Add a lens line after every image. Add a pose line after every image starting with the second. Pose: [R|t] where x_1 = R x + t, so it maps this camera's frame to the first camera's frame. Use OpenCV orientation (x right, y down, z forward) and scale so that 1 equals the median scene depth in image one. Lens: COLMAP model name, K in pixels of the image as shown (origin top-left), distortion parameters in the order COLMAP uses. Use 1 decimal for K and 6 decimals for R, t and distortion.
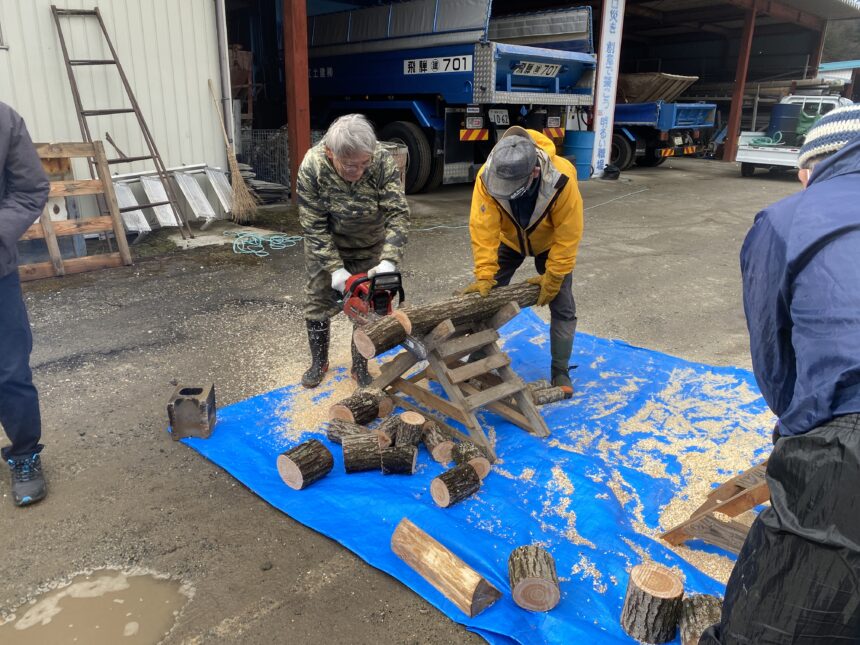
lens RADIAL K [[654.9, 0, 430.0], [0, 654.9, 322.5], [0, 0, 1]] dist [0.022450, -0.008426]
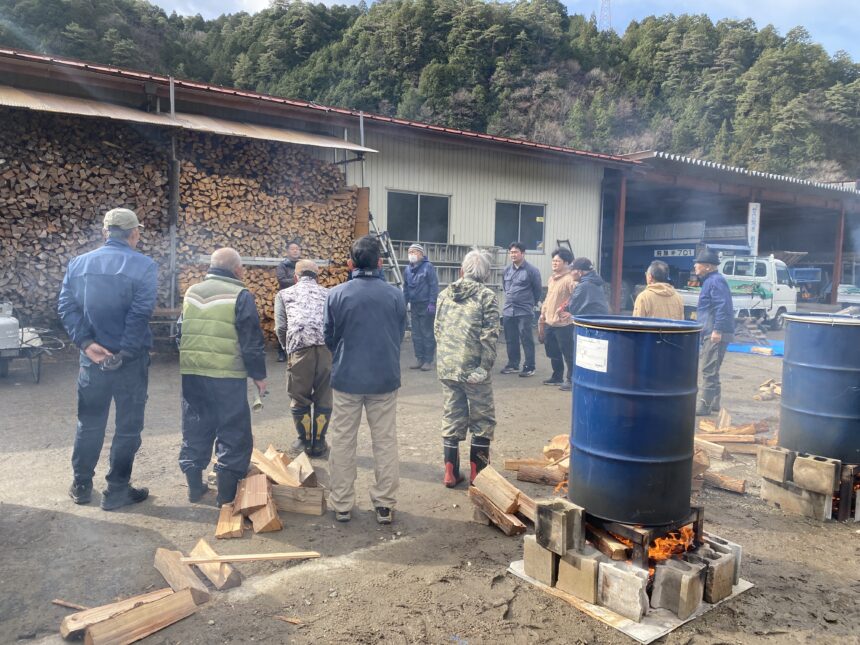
lens RADIAL K [[654.9, 0, 430.0], [0, 654.9, 322.5], [0, 0, 1]] dist [0.022450, -0.008426]
pose [[0.988052, 0.011314, -0.153707, -0.396162], [-0.045879, 0.973681, -0.223249, 0.306993], [0.147136, 0.227633, 0.962566, -1.005896]]
